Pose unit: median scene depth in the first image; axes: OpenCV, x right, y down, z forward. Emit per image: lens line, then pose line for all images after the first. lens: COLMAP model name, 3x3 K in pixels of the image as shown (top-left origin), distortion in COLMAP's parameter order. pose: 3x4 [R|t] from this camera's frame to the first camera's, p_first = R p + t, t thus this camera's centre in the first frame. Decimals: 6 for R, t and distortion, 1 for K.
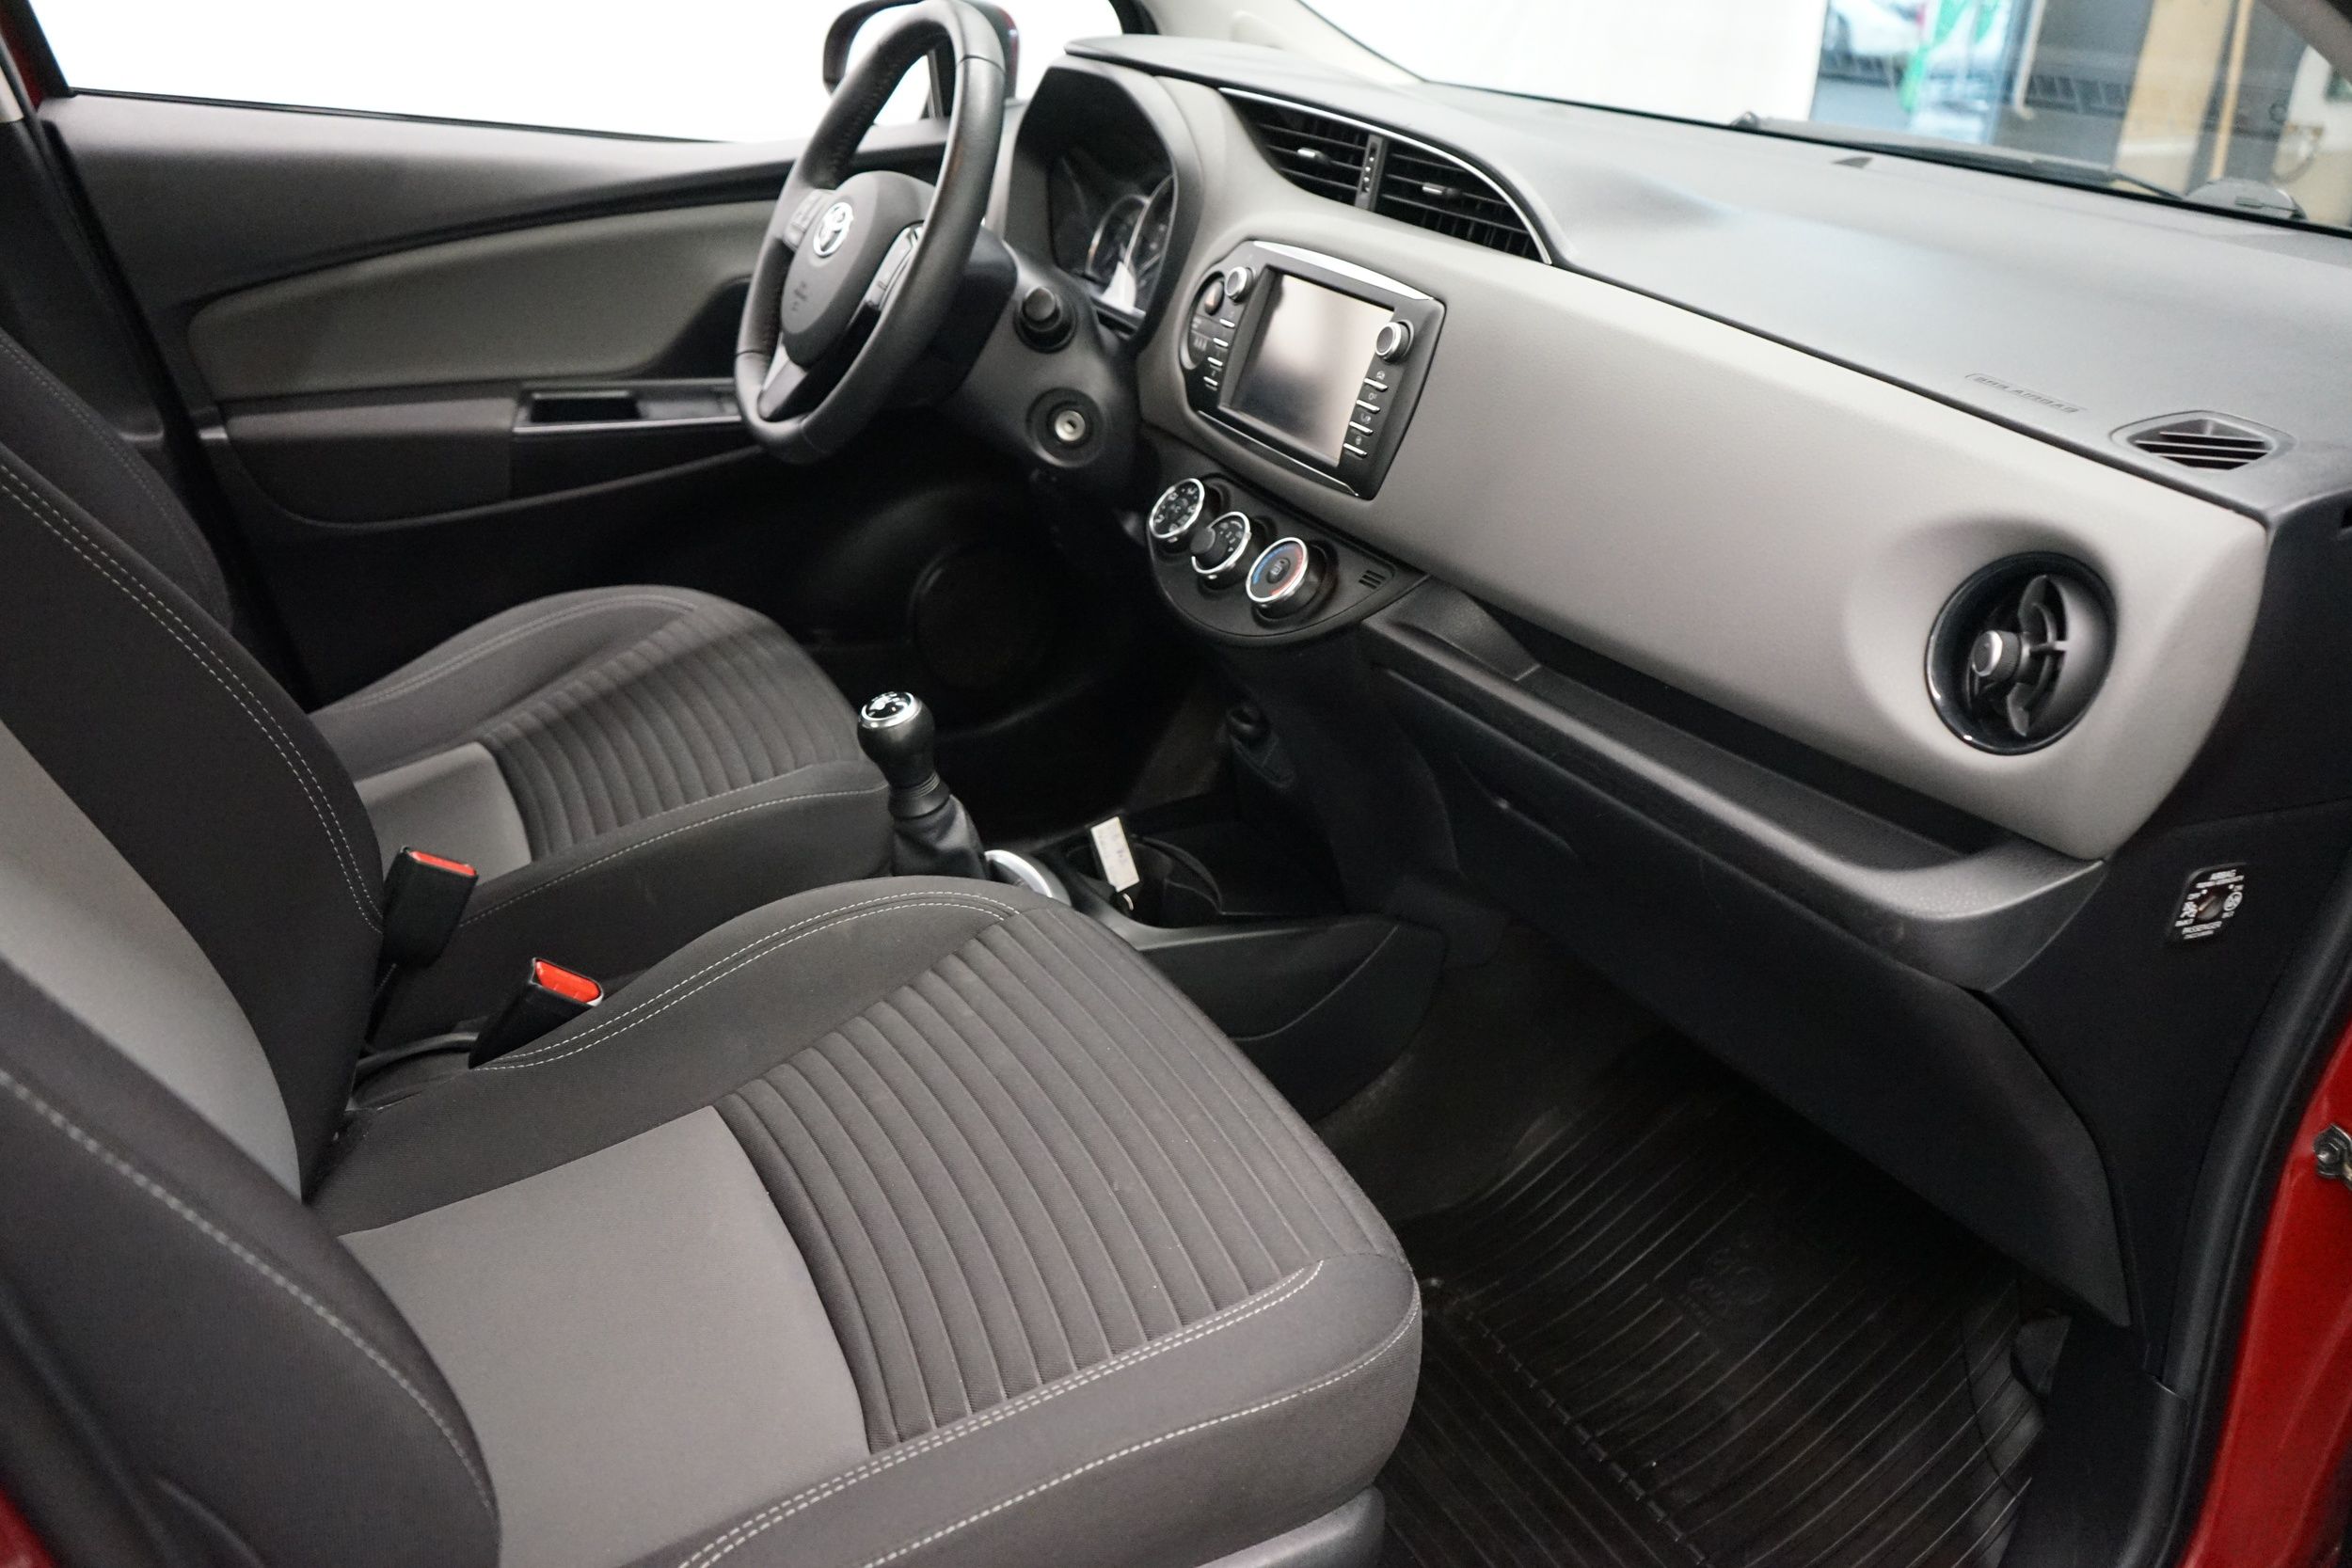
lens RADIAL K [[1887.0, 0, 1176.0], [0, 1887.0, 784.0], [0, 0, 1]] dist [-0.004373, 0.085045]
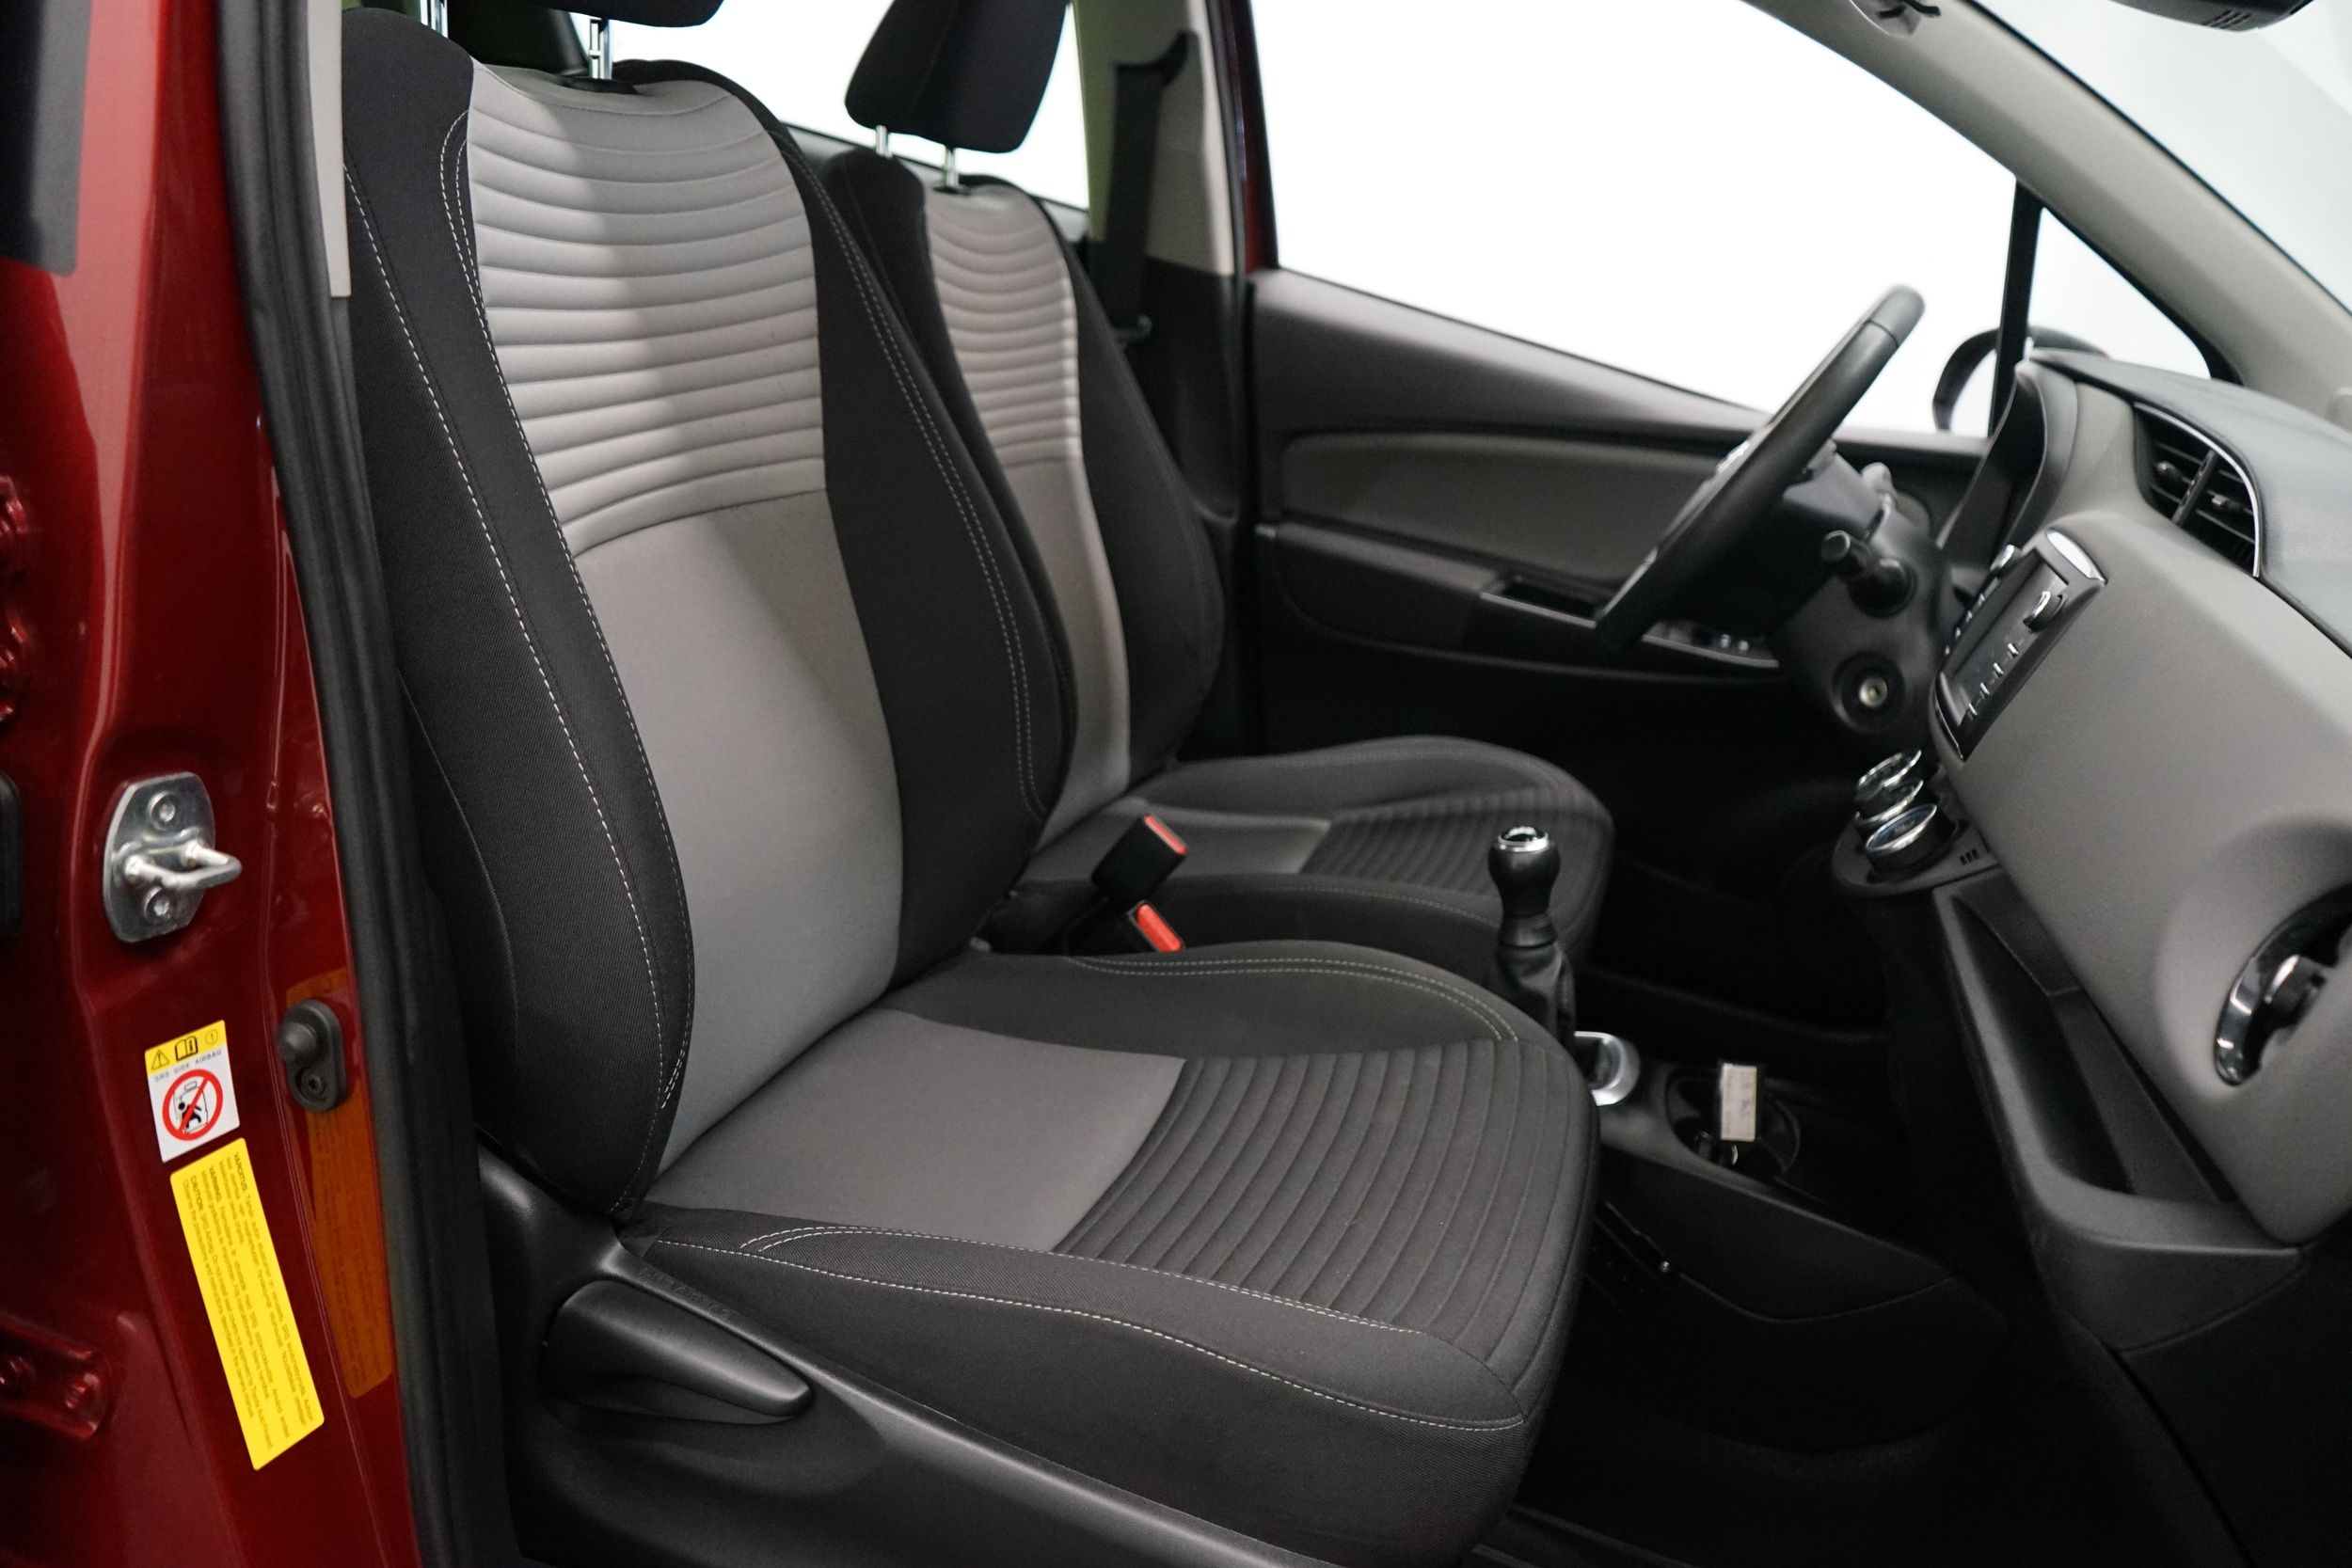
lens RADIAL K [[1878.0, 0, 1176.0], [0, 1878.0, 784.0], [0, 0, 1]] dist [0.003189, -0.000084]
pose [[0.730754, 0.312212, -0.607061, 0.310788], [-0.420059, 0.906643, -0.039363, 0.051411], [0.538098, 0.283766, 0.793680, 0.030114]]
